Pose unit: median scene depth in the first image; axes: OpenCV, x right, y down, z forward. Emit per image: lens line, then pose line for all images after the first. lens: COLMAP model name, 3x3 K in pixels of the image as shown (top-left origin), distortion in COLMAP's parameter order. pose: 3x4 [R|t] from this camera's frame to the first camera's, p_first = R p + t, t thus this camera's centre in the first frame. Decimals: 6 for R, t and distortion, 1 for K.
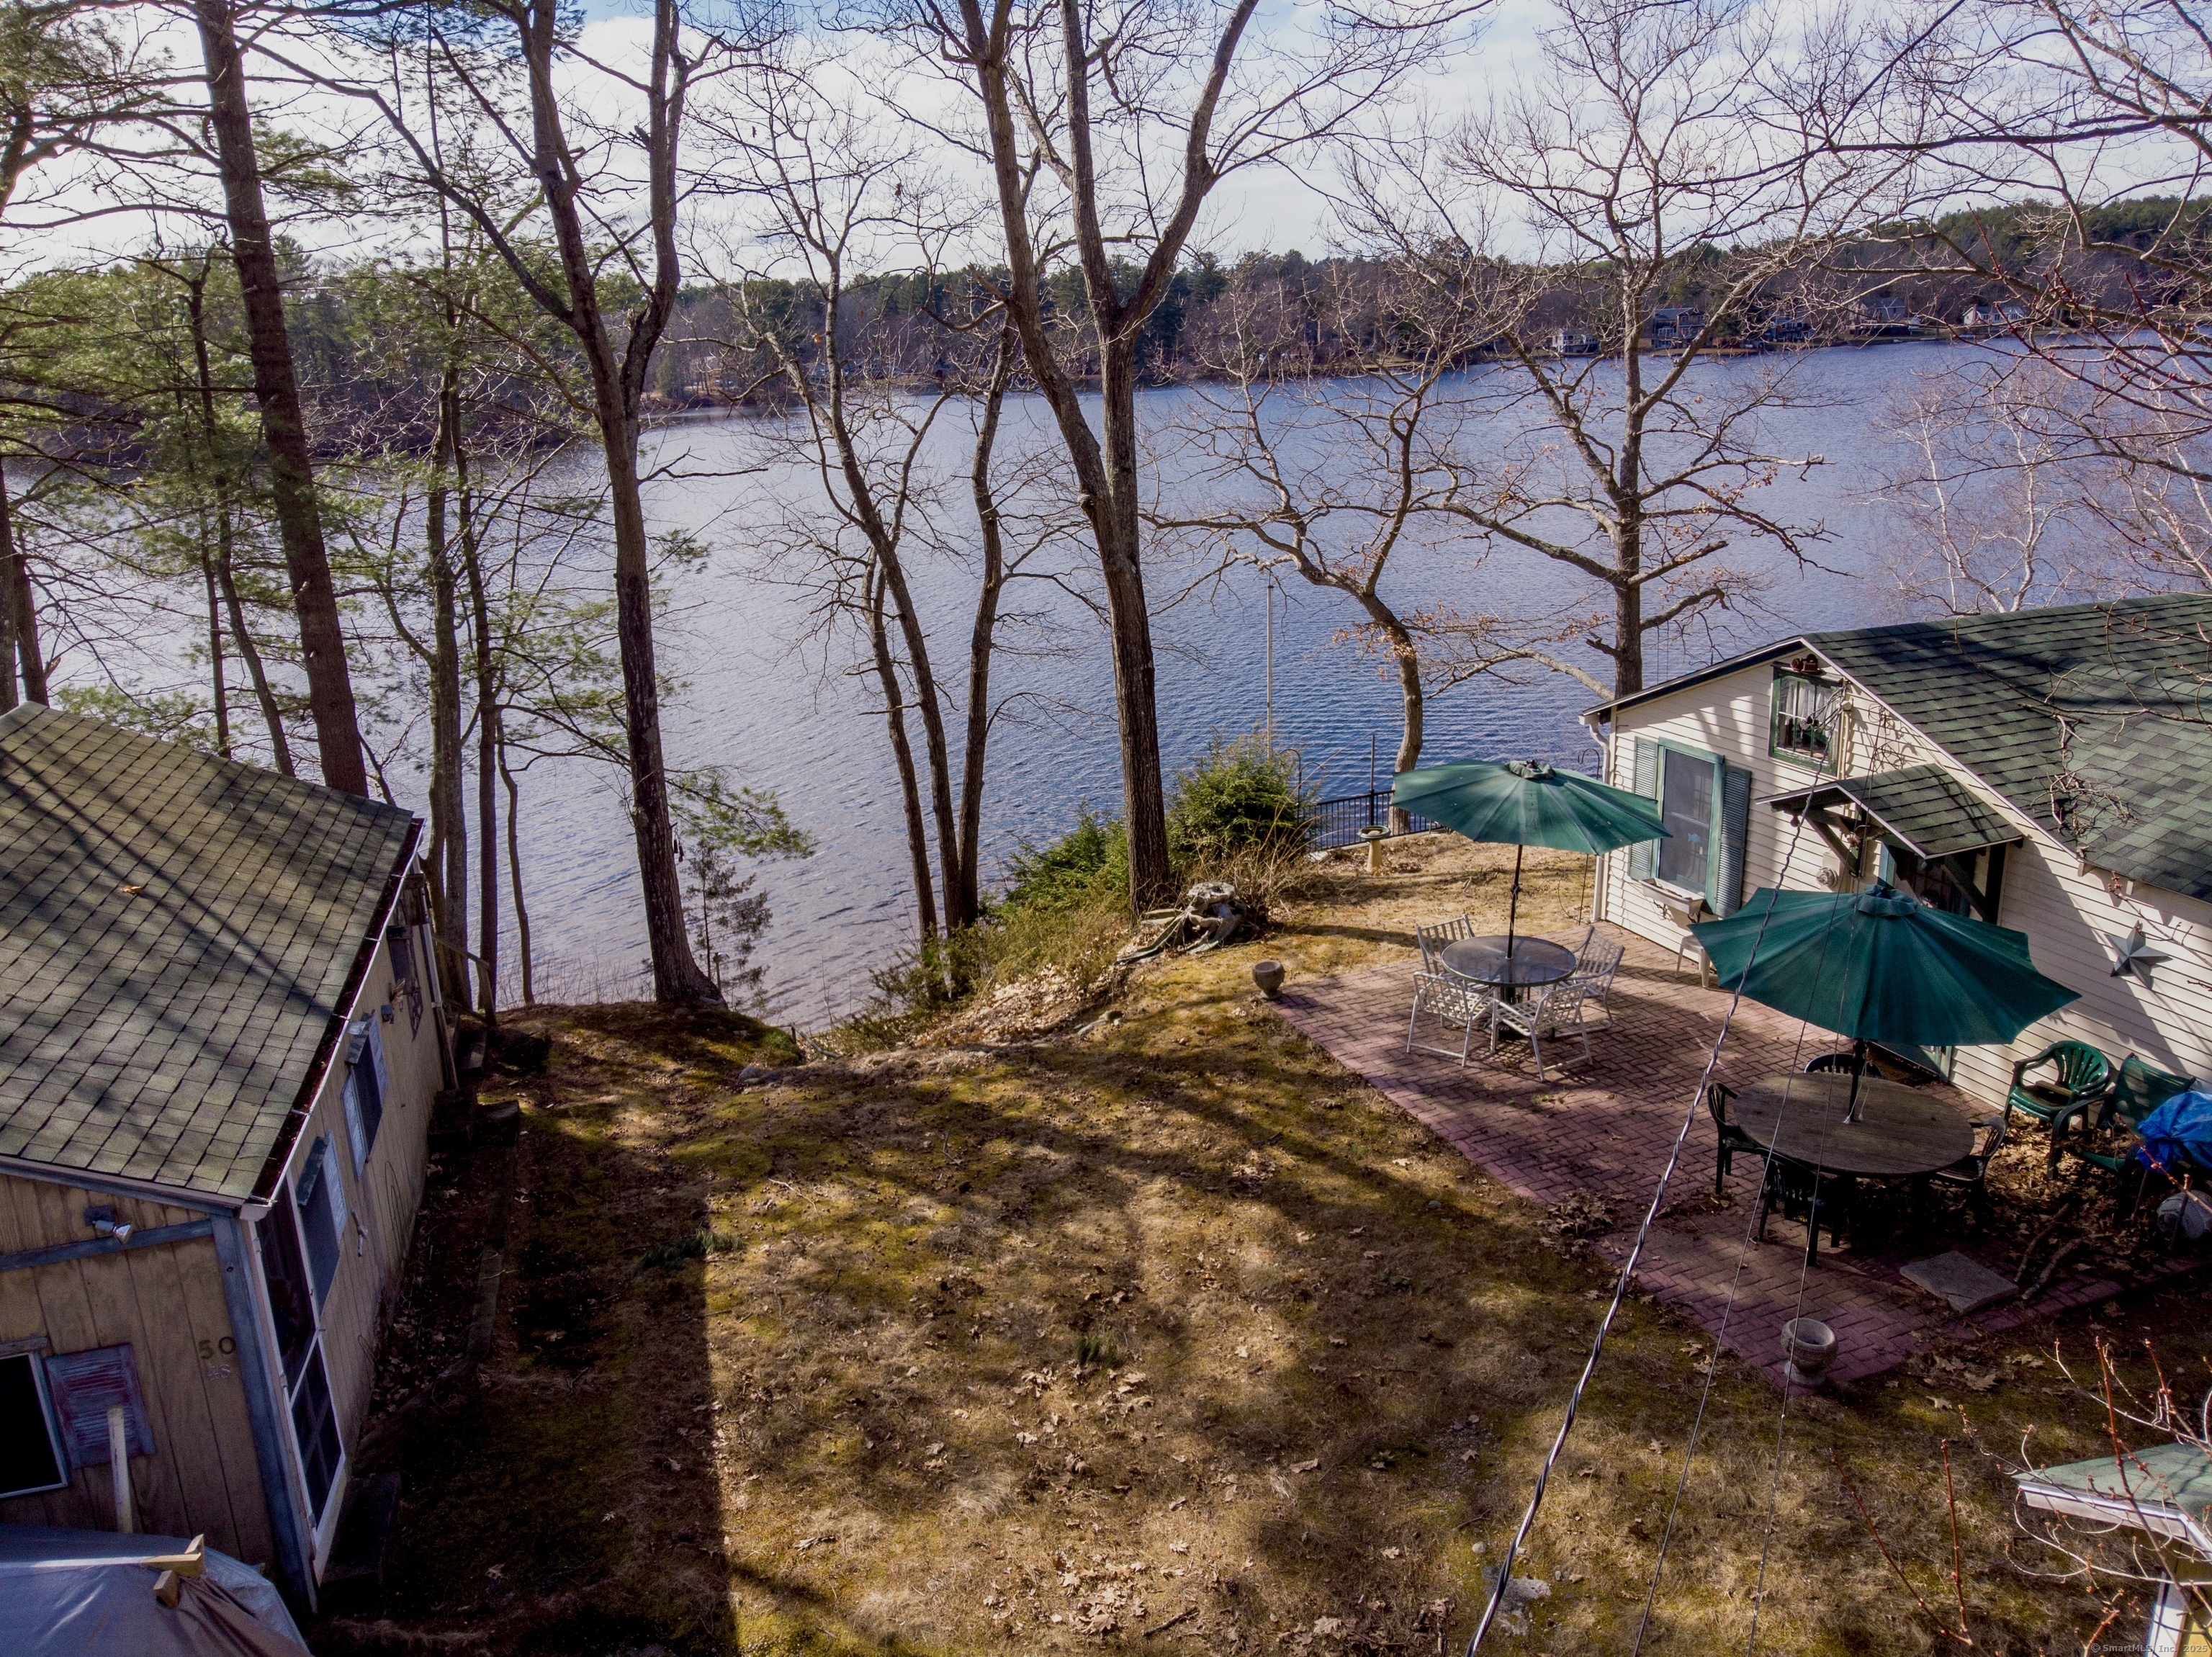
lens RADIAL K [[1677.4, 0, 1106.0], [0, 1677.4, 828.5], [0, 0, 1]] dist [0.028790, -0.099237]
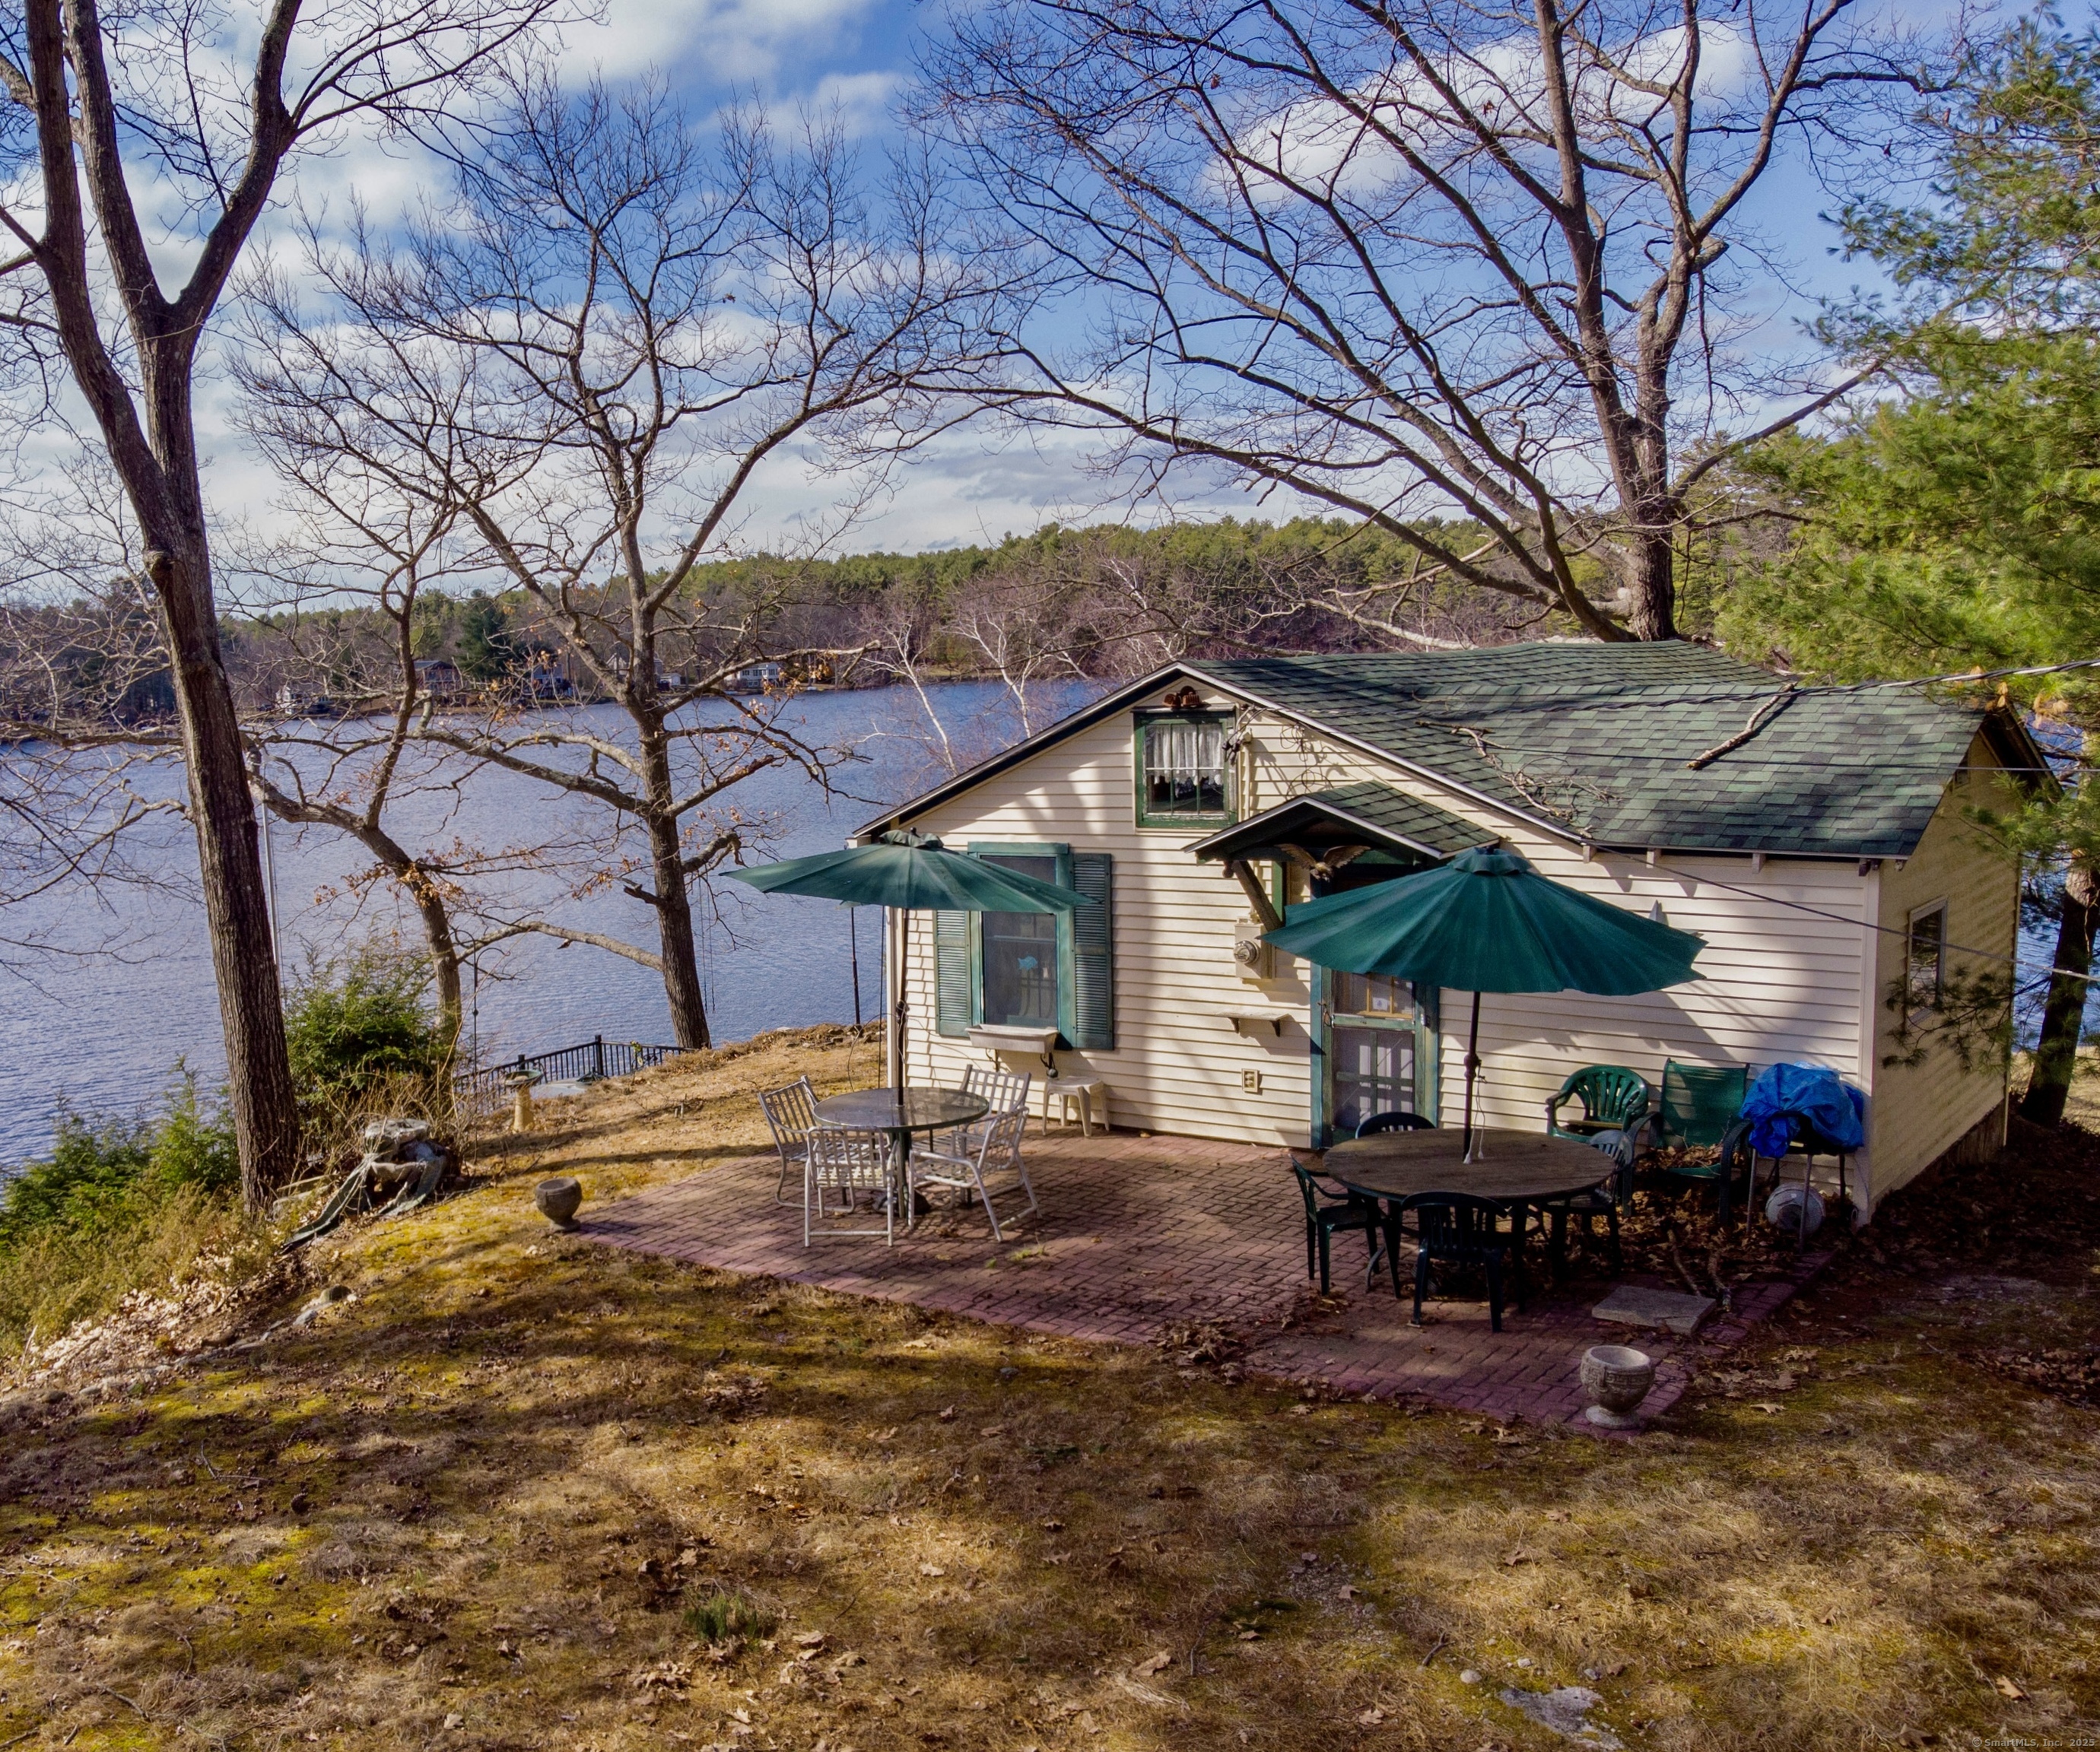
lens RADIAL K [[2154.8, 0, 1050.0], [0, 2154.8, 876.0], [0, 0, 1]] dist [0.014984, -0.004949]
pose [[0.878265, -0.086388, 0.470306, -0.125618], [0.147638, 0.984481, -0.094870, 0.067829], [-0.454812, 0.152756, 0.877389, 0.100297]]
